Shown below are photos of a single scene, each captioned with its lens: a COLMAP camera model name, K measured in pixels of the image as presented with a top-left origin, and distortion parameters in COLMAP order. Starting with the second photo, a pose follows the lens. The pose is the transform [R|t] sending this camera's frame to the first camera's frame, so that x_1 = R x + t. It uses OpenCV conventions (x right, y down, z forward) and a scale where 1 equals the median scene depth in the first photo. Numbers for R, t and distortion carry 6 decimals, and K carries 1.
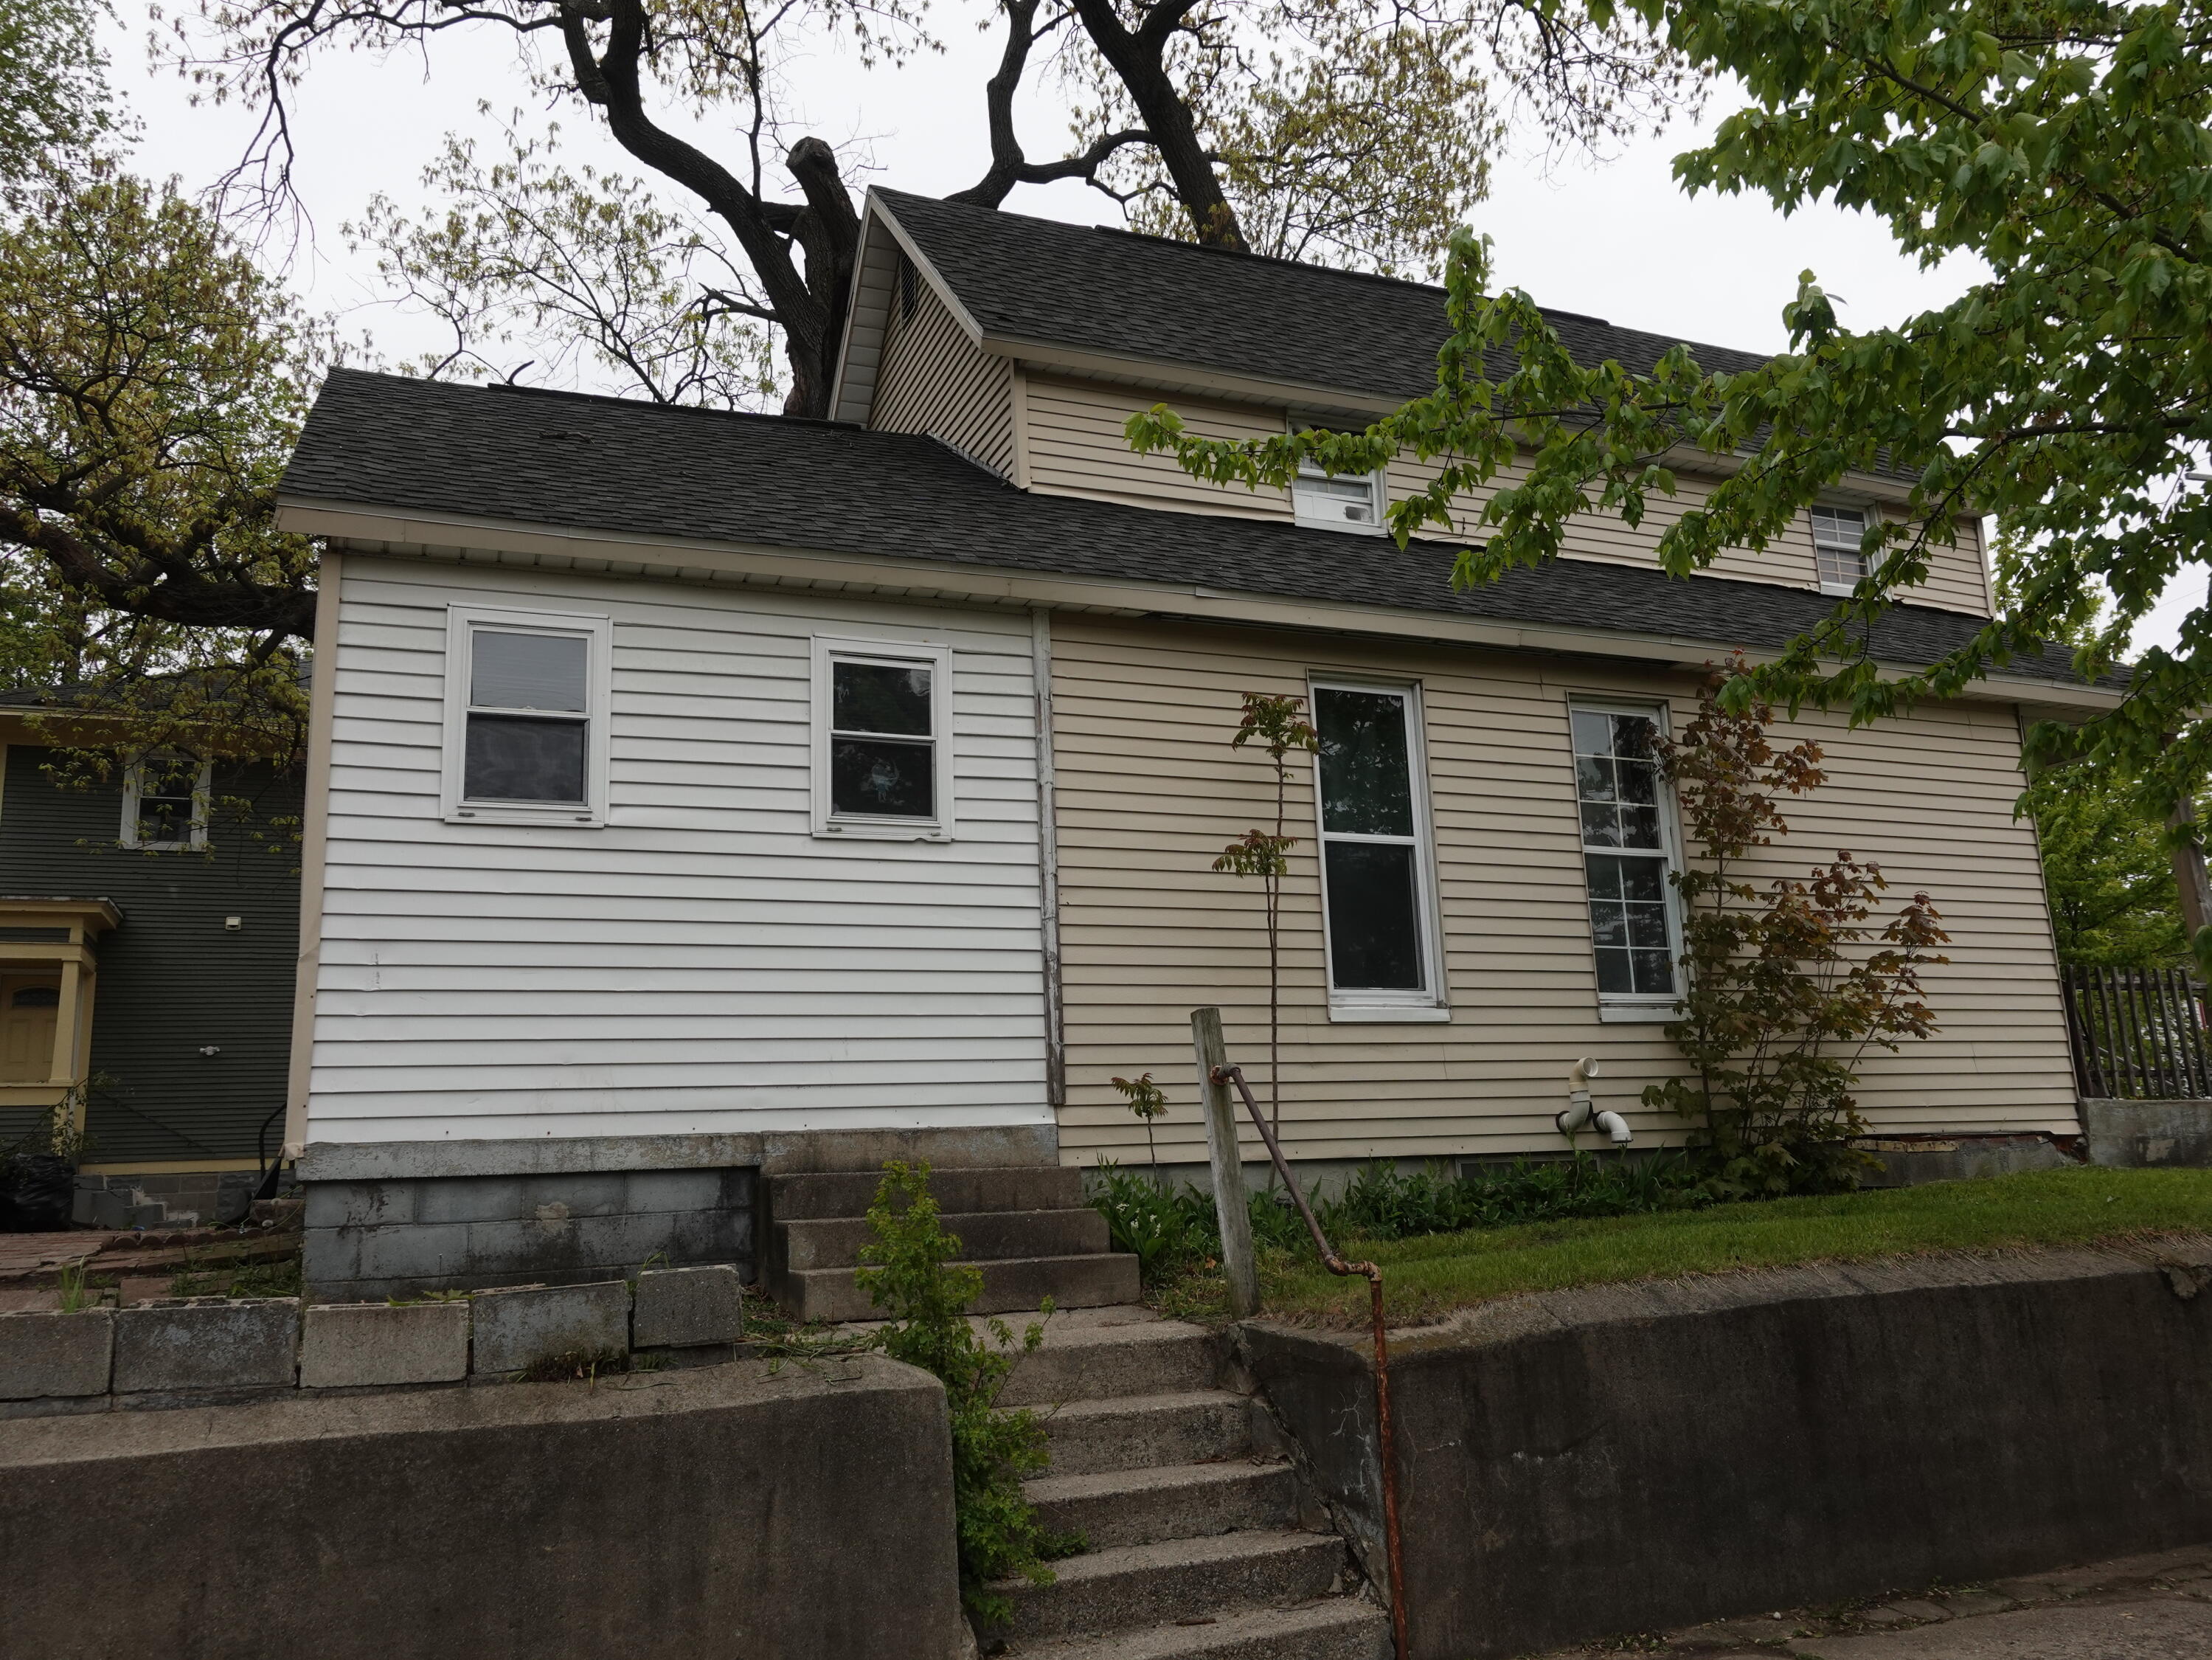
lens RADIAL K [[1717.1, 0, 1107.0], [0, 1717.1, 830.9], [0, 0, 1]] dist [0.008385, -0.007876]
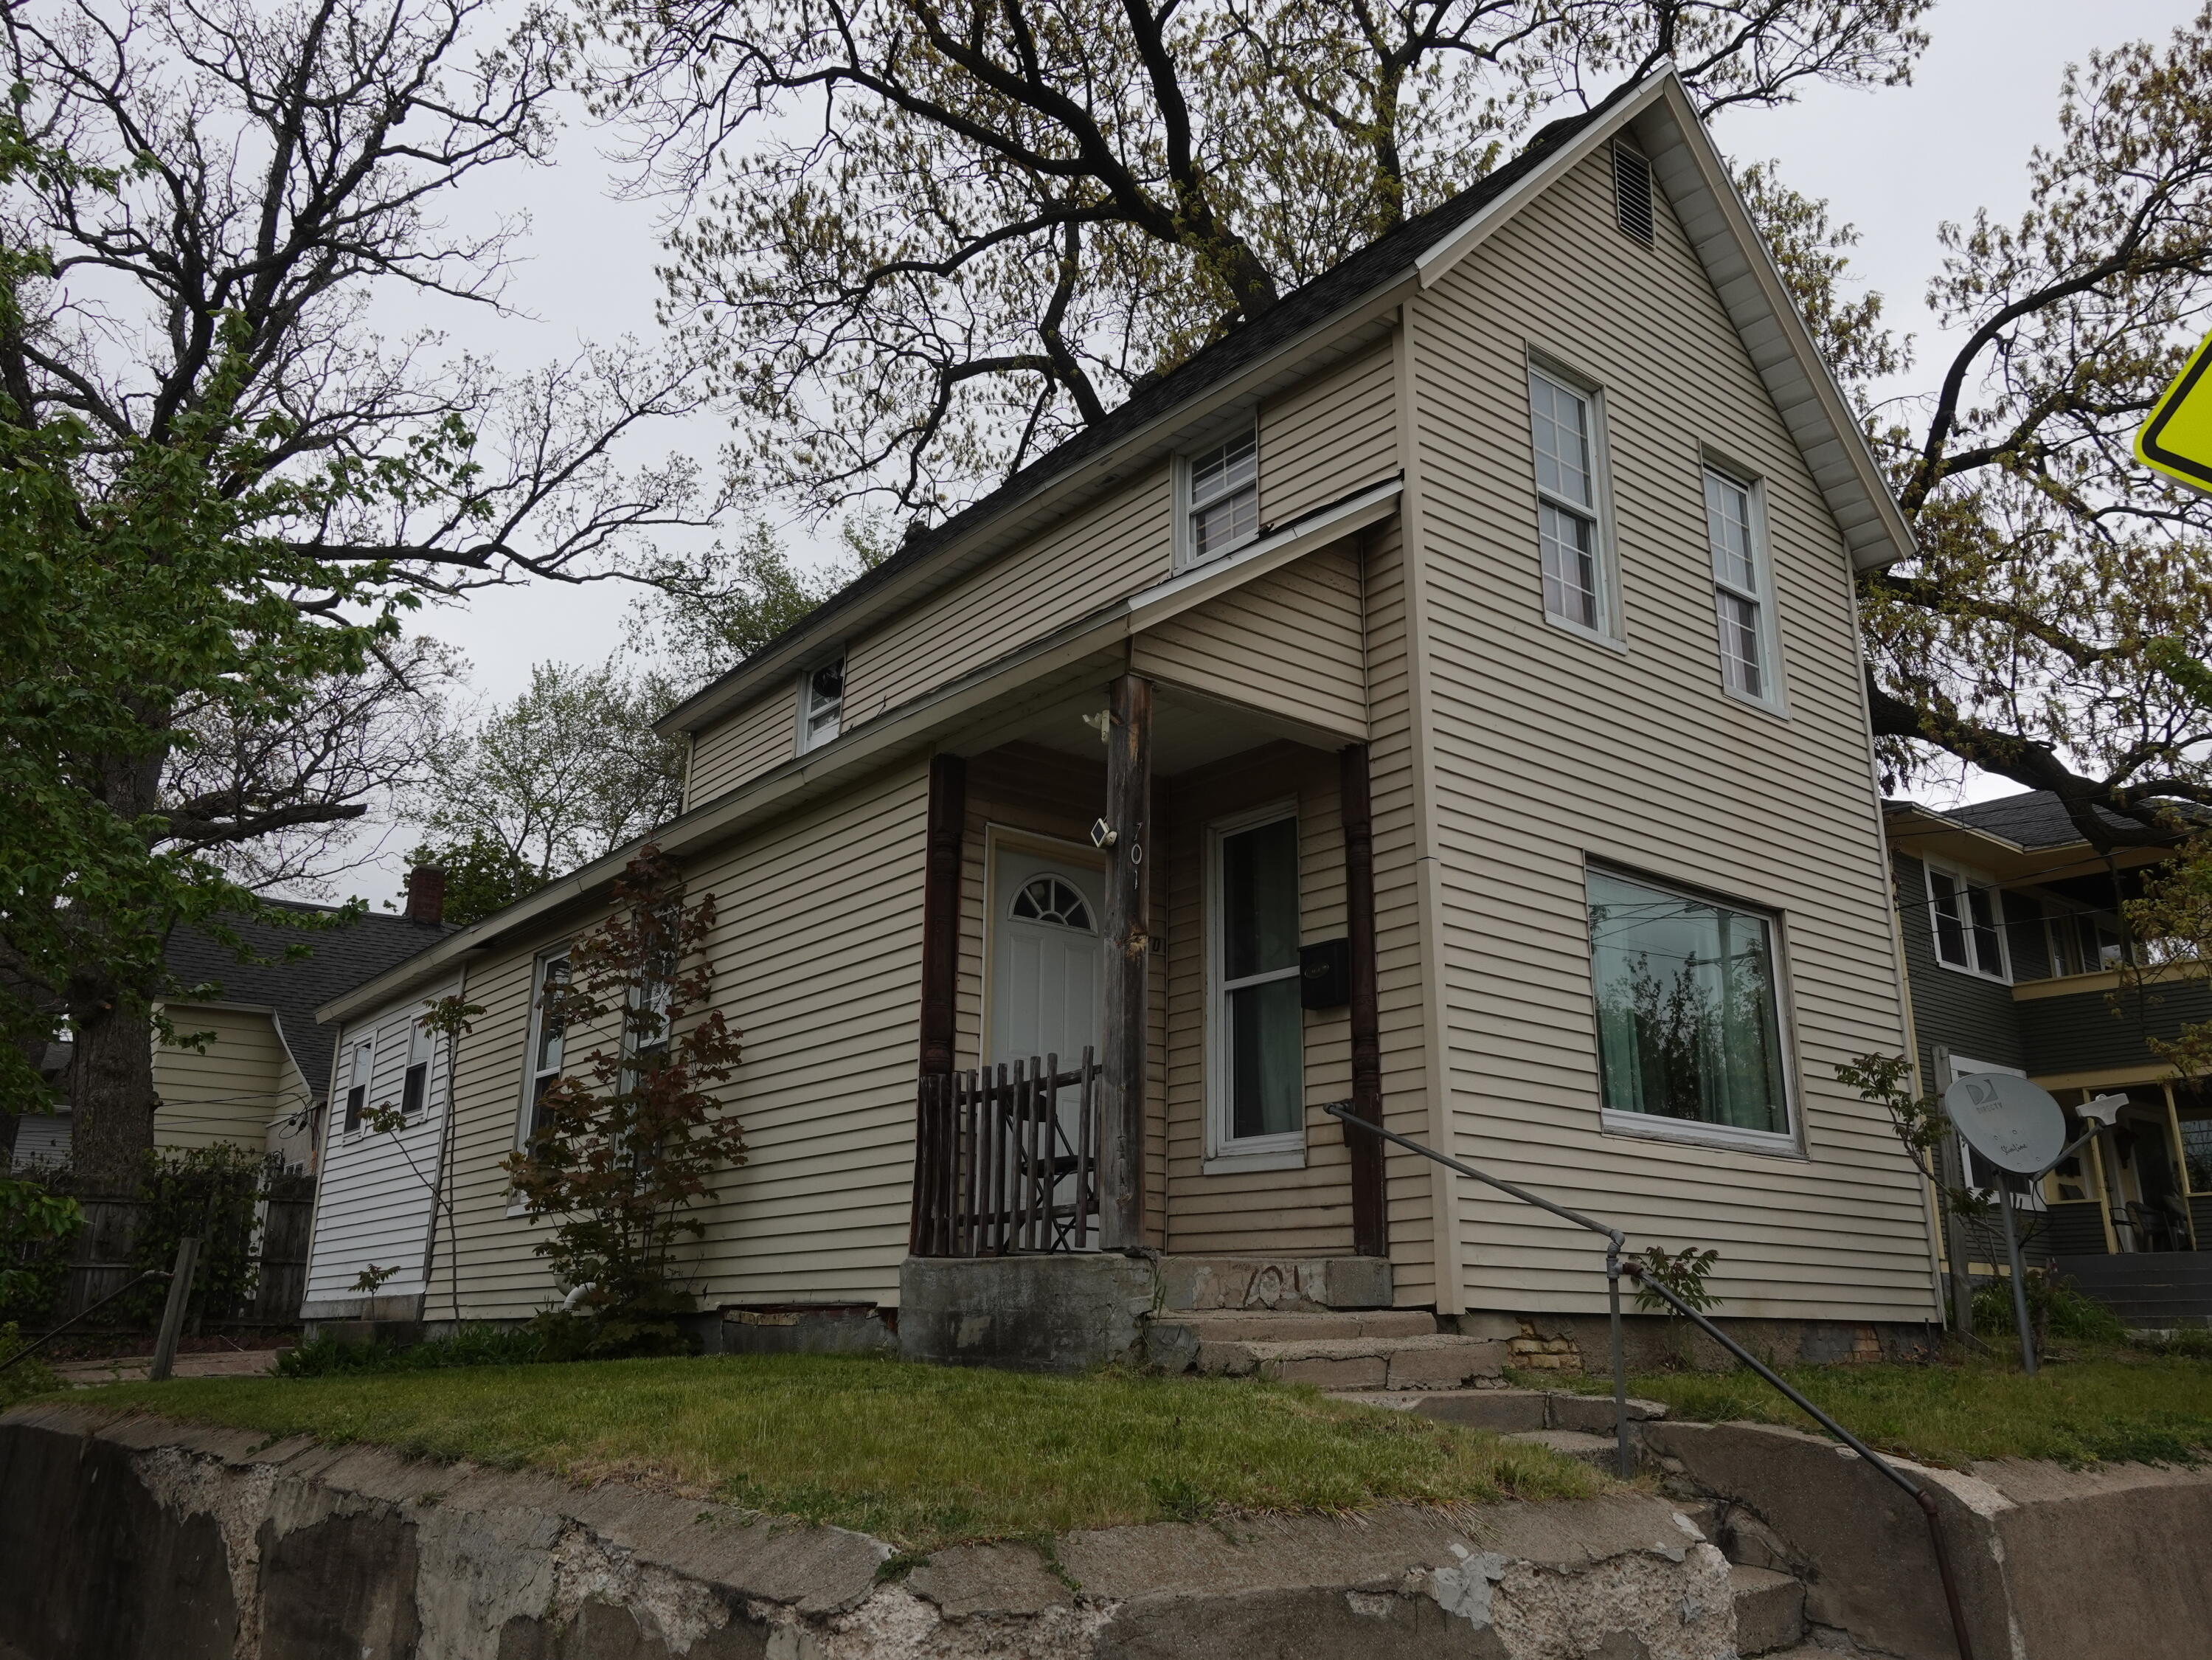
lens RADIAL K [[1717.1, 0, 1101.1], [0, 1717.1, 833.6], [0, 0, 1]] dist [0.008385, -0.007876]
pose [[0.276687, -0.235630, -0.931624, 1.465191], [0.185954, 0.964276, -0.188661, 0.149698], [0.942797, -0.121039, 0.310619, 0.967680]]
